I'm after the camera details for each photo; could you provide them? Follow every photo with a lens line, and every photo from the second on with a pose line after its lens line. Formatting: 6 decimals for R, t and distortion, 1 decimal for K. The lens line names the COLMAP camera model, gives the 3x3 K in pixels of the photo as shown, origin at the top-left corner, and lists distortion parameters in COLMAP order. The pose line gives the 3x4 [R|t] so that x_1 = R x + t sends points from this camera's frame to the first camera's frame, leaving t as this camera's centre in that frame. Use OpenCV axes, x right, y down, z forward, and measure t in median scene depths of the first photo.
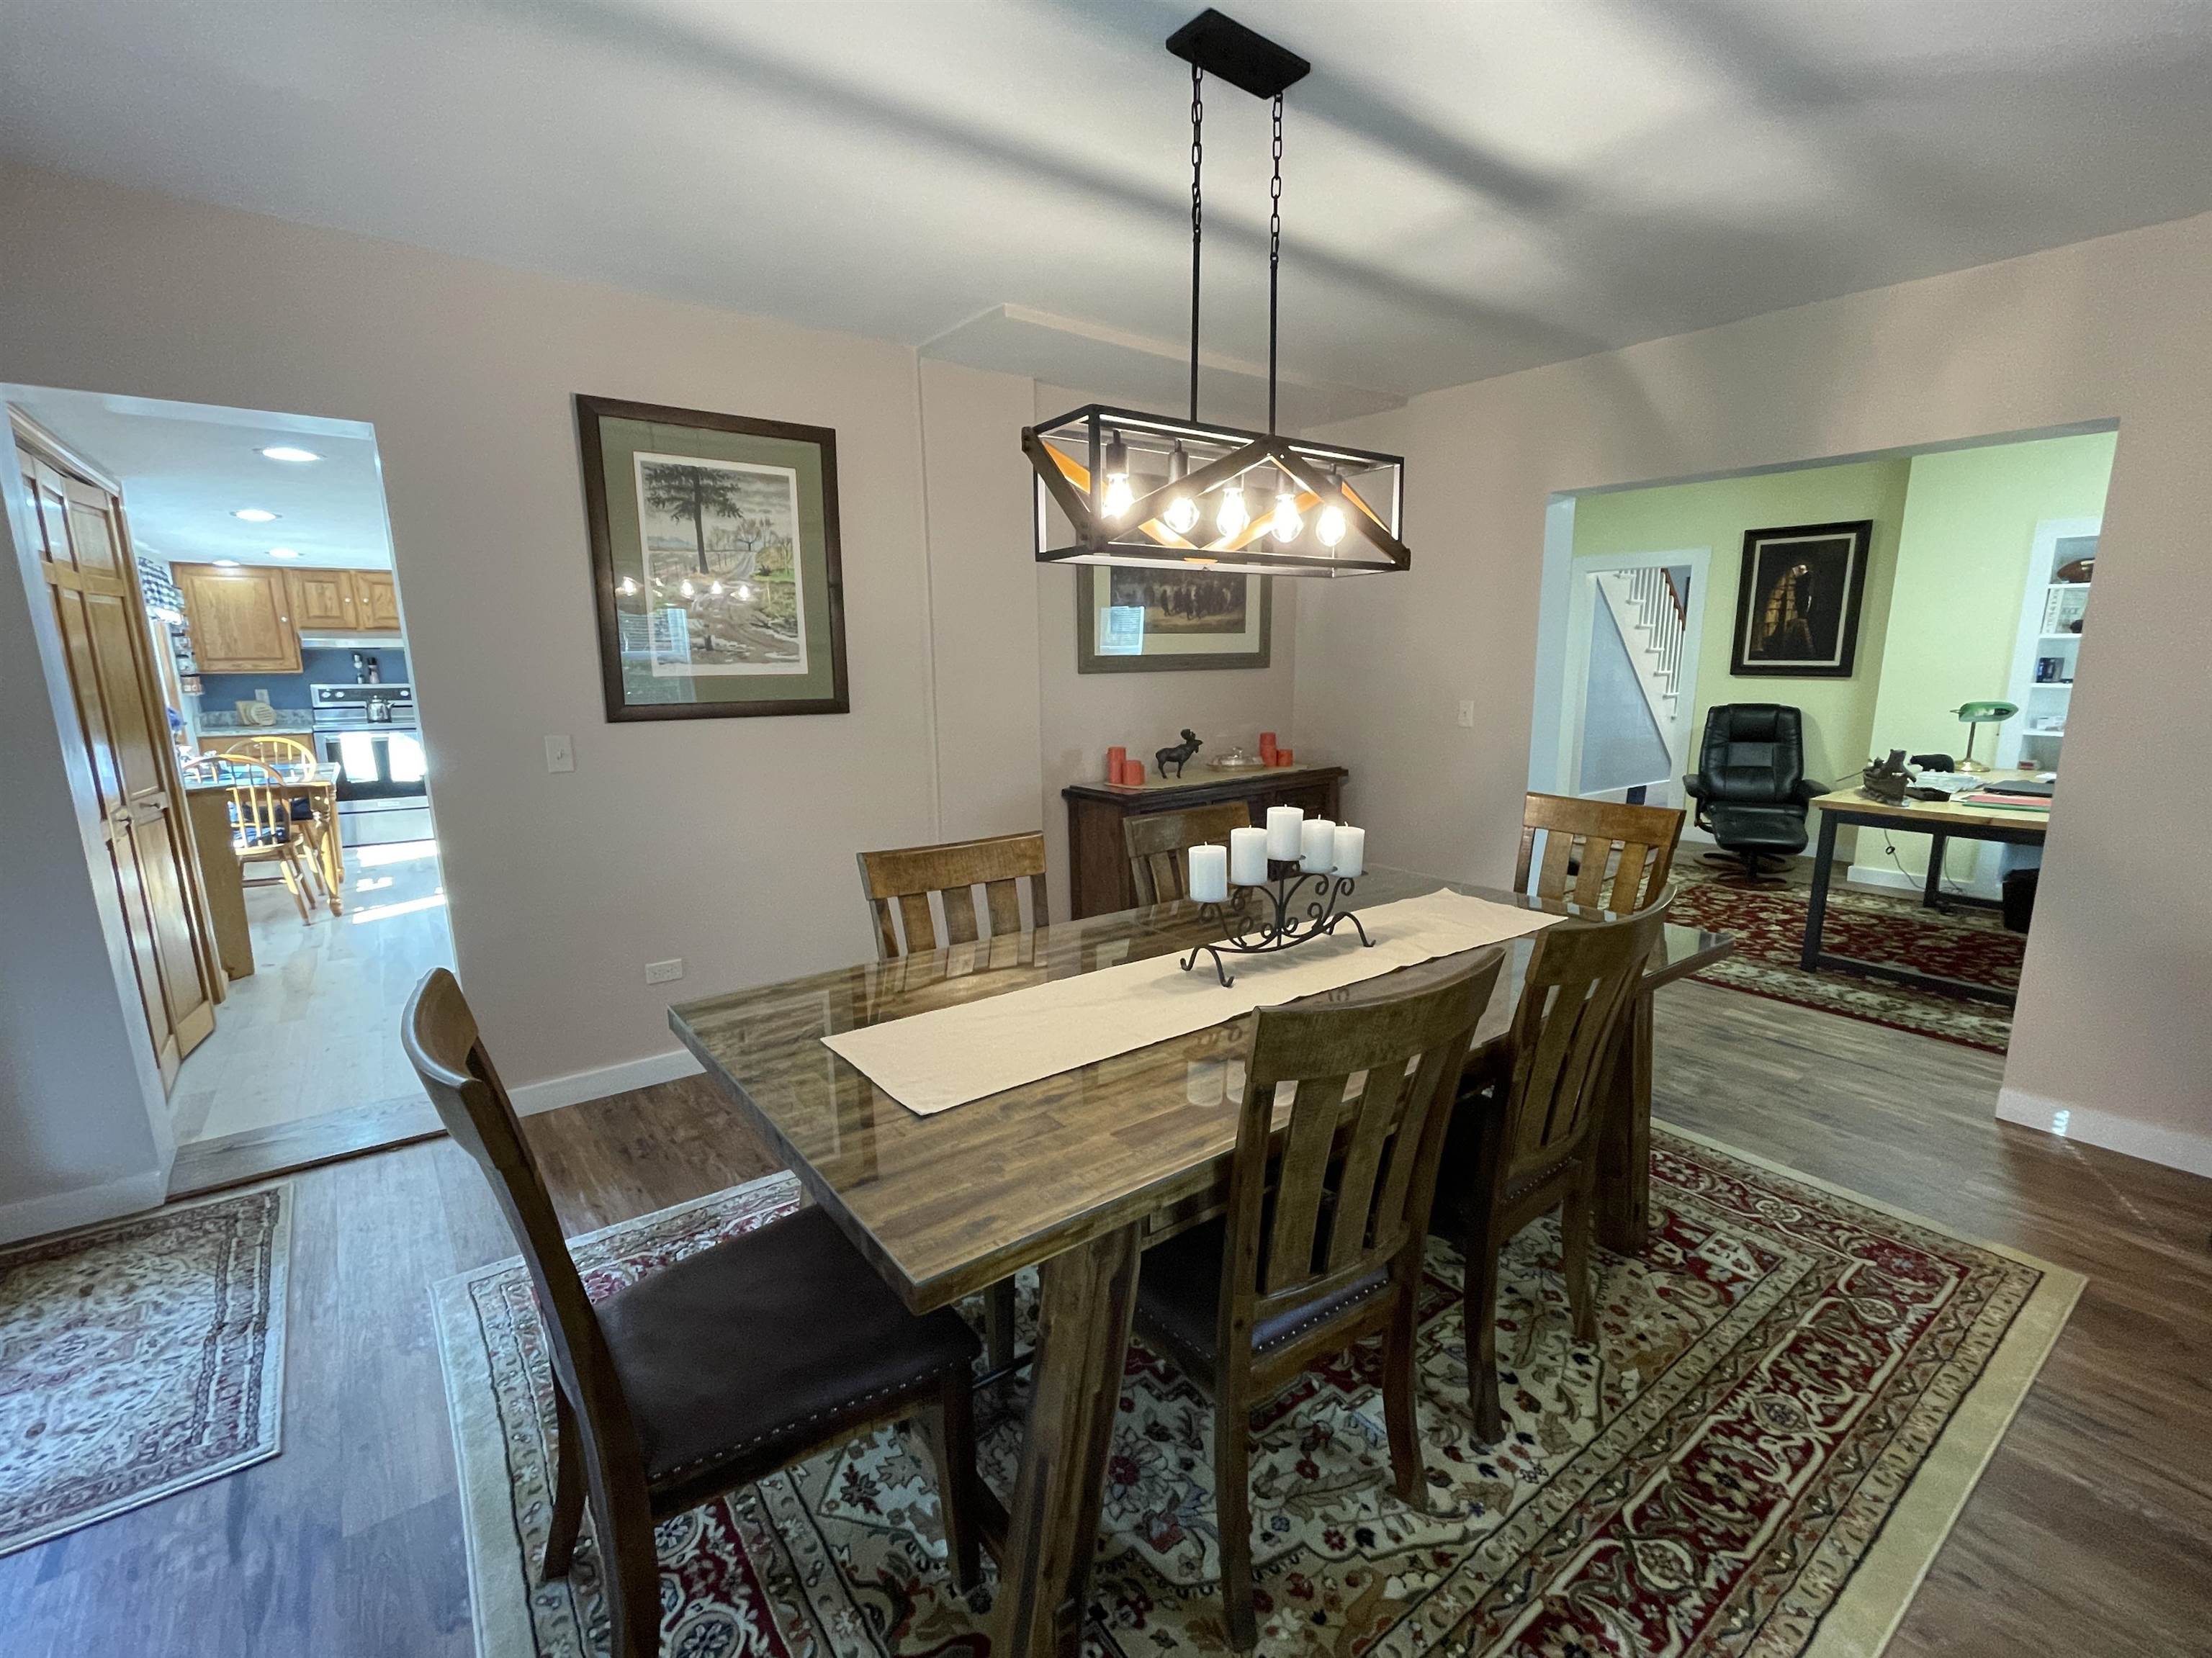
lens RADIAL K [[972.9, 0, 1109.8], [0, 972.9, 843.2], [0, 0, 1]] dist [0.002482, 0.000217]
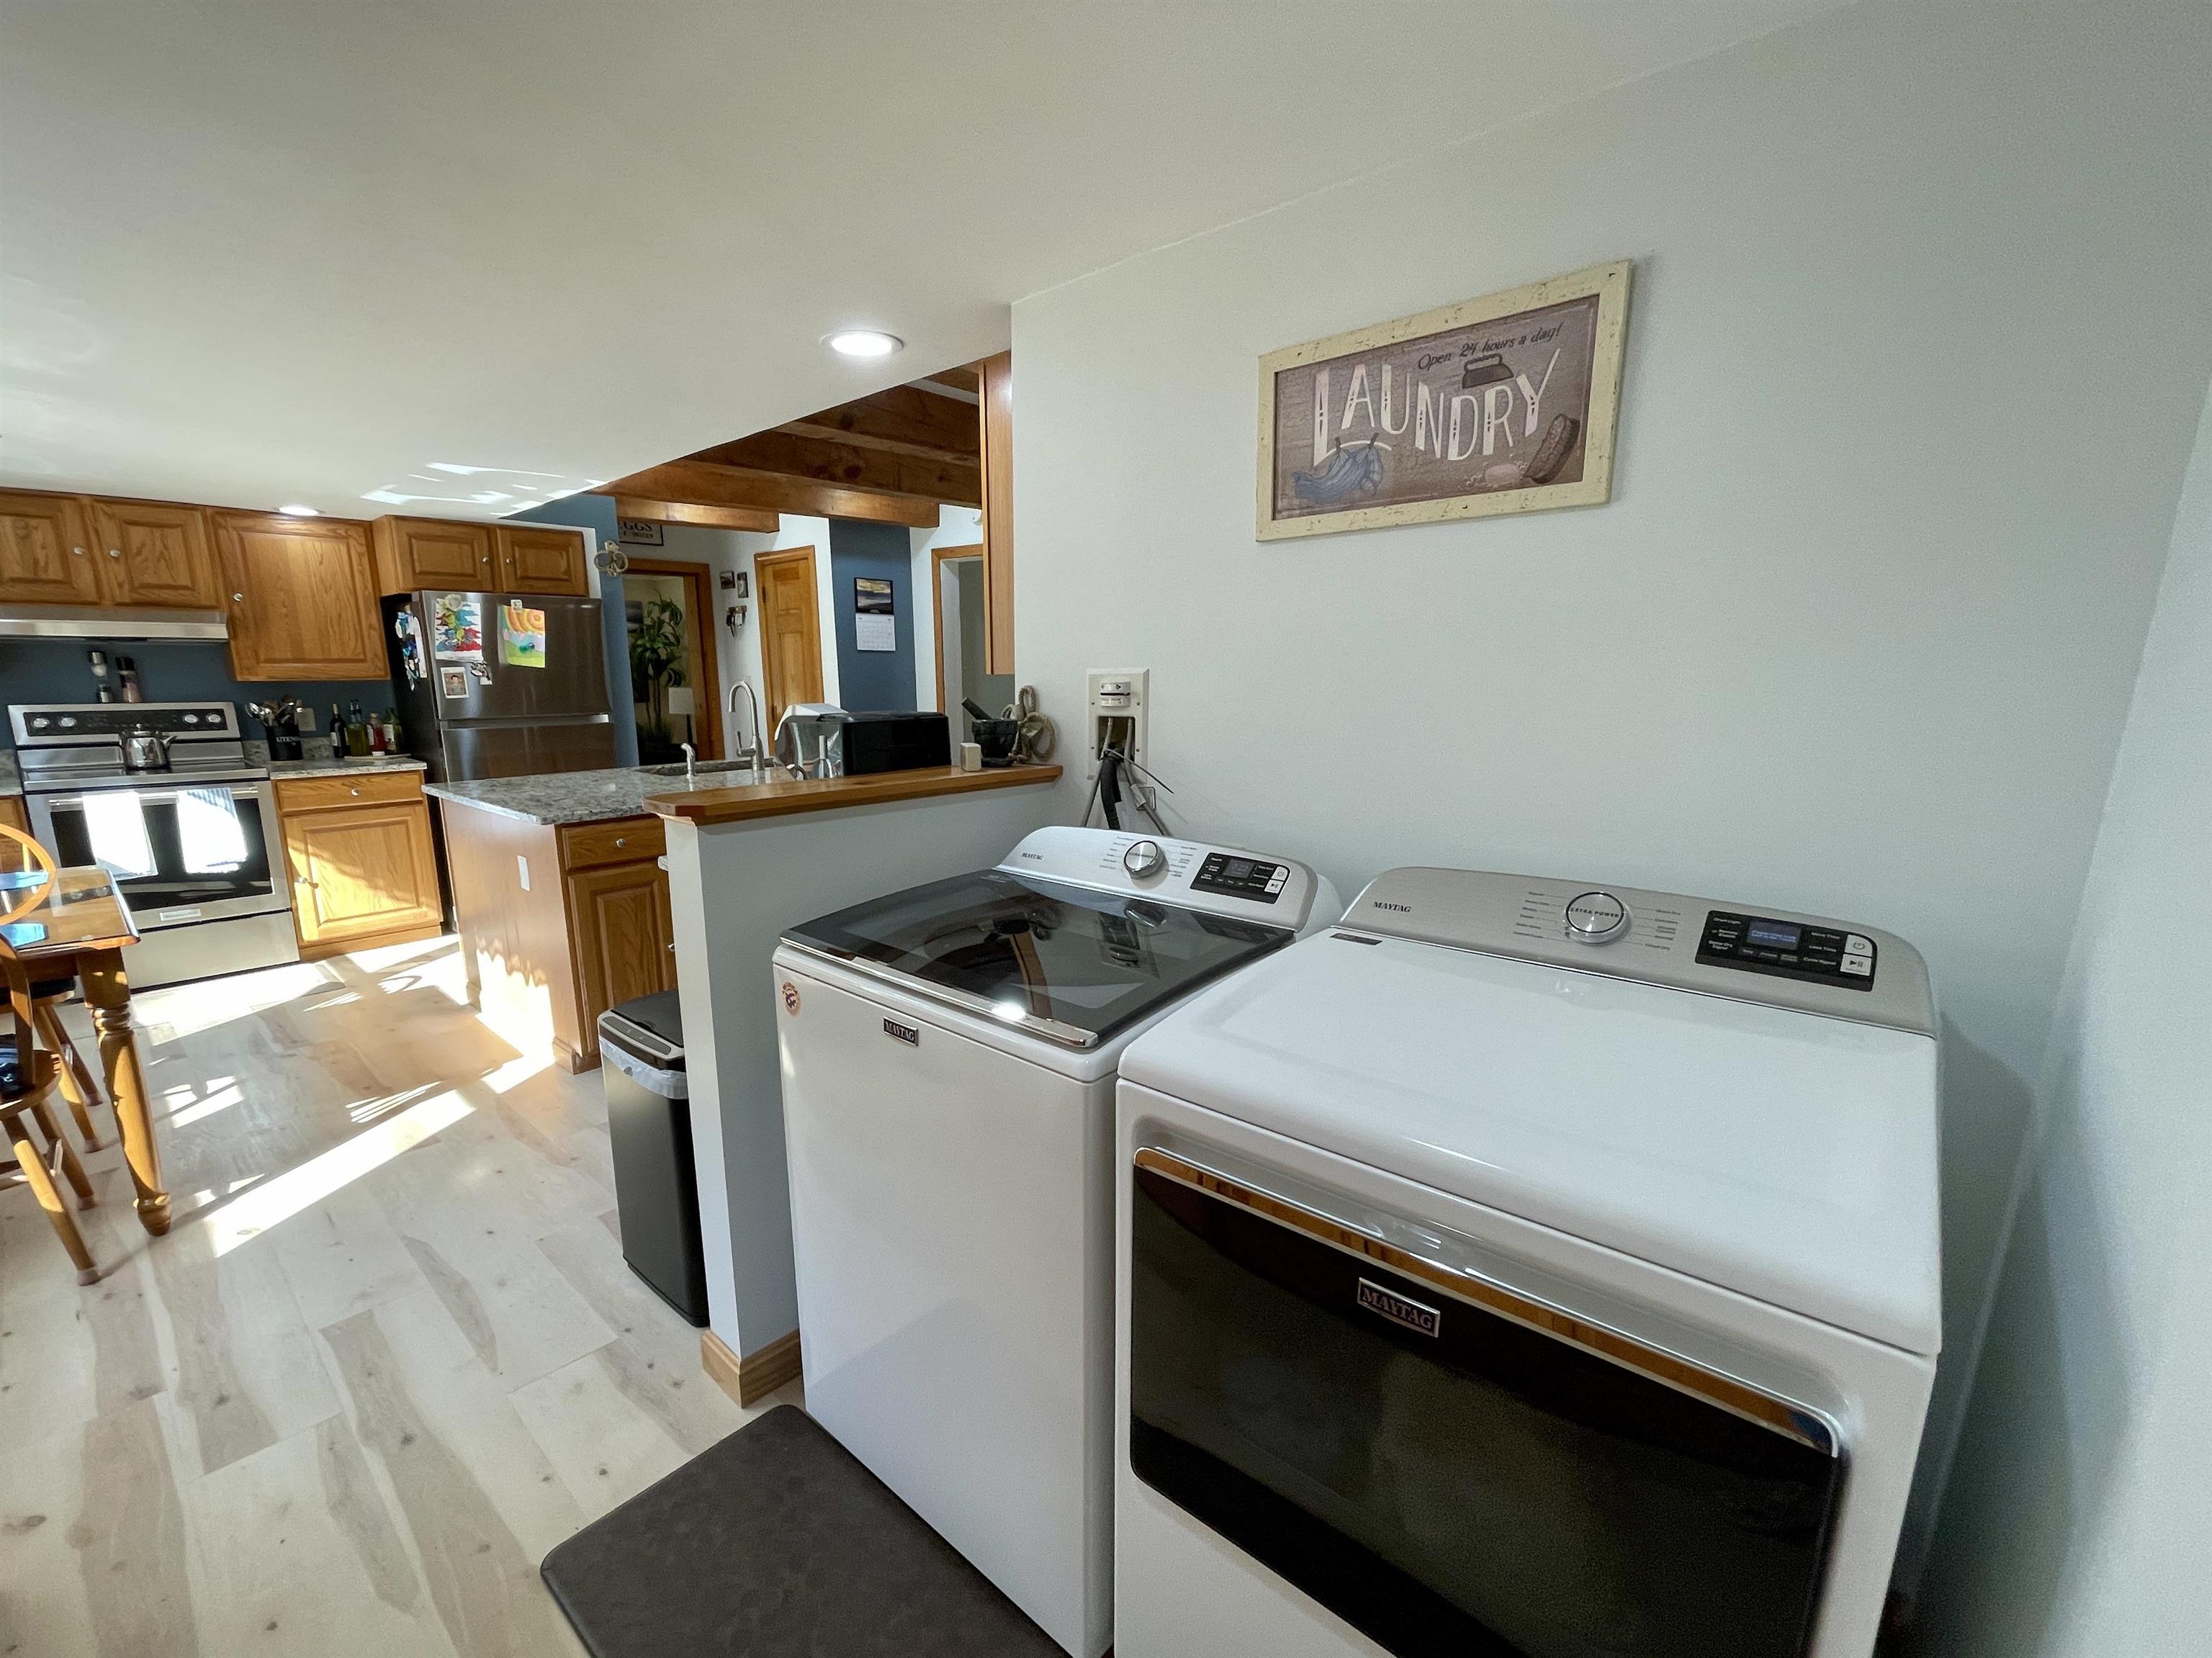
lens RADIAL K [[951.2, 0, 1036.3], [0, 951.2, 878.1], [0, 0, 1]] dist [-0.005397, -0.000585]
pose [[0.985508, -0.034811, 0.166019, -0.337006], [0.032089, 0.999303, 0.019053, -0.055917], [-0.166567, -0.013449, 0.985938, 0.373193]]
